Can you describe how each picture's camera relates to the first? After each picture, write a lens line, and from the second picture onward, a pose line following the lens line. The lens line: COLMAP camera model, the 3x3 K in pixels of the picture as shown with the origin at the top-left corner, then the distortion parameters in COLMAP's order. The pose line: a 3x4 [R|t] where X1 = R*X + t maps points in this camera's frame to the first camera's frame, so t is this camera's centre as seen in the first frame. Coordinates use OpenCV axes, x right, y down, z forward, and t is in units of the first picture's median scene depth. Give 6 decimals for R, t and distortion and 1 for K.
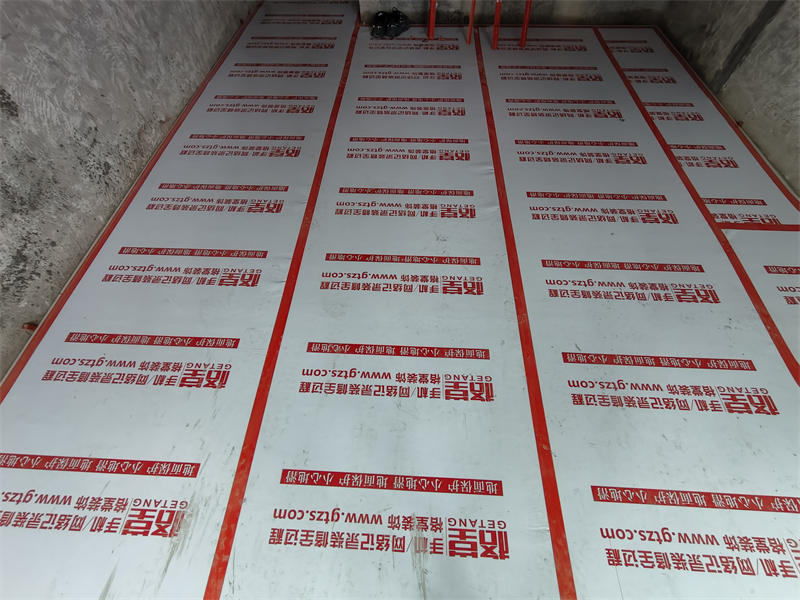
lens RADIAL K [[363.0, 0, 398.9], [0, 363.0, 301.8], [0, 0, 1]] dist [-0.000650, 0.000270]
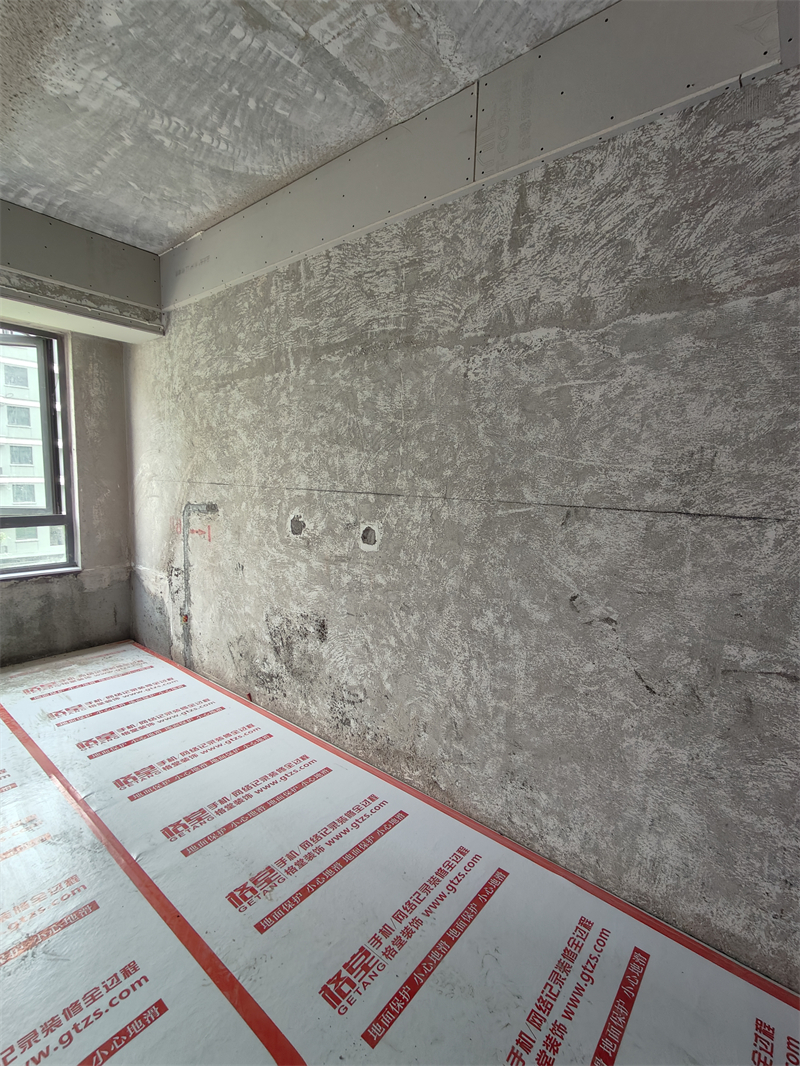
lens RADIAL K [[489.6, 0, 408.6], [0, 489.6, 532.8], [0, 0, 1]] dist [-0.012565, 0.004852]
pose [[-0.586597, 0.090210, -0.804839, 0.145192], [-0.689954, 0.464746, 0.554955, -1.575954], [0.424108, 0.880837, -0.210378, 0.951523]]
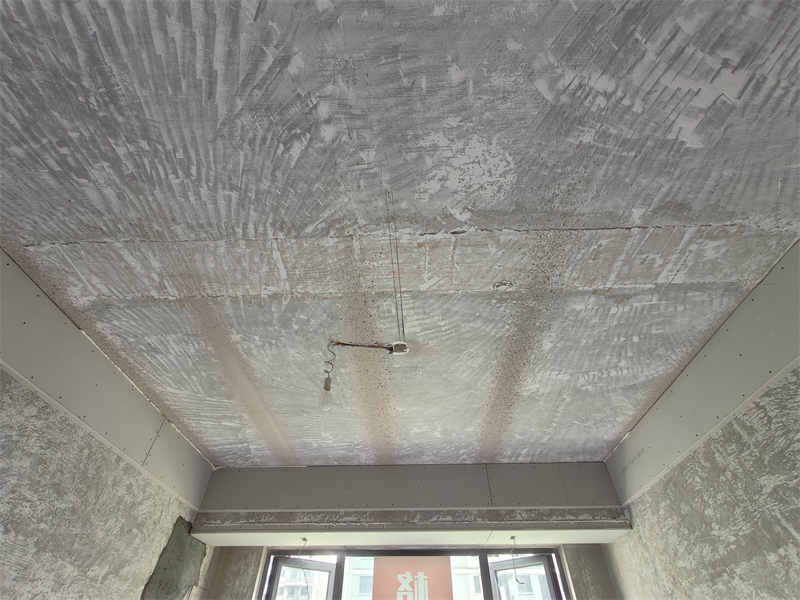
lens RADIAL K [[364.2, 0, 391.8], [0, 364.2, 293.1], [0, 0, 1]] dist [-0.001161, 0.000021]
pose [[-0.999998, -0.001734, 0.000718, 0.187468], [-0.001578, 0.983871, 0.178872, -1.515021], [-0.001016, 0.178870, -0.983872, 0.825276]]
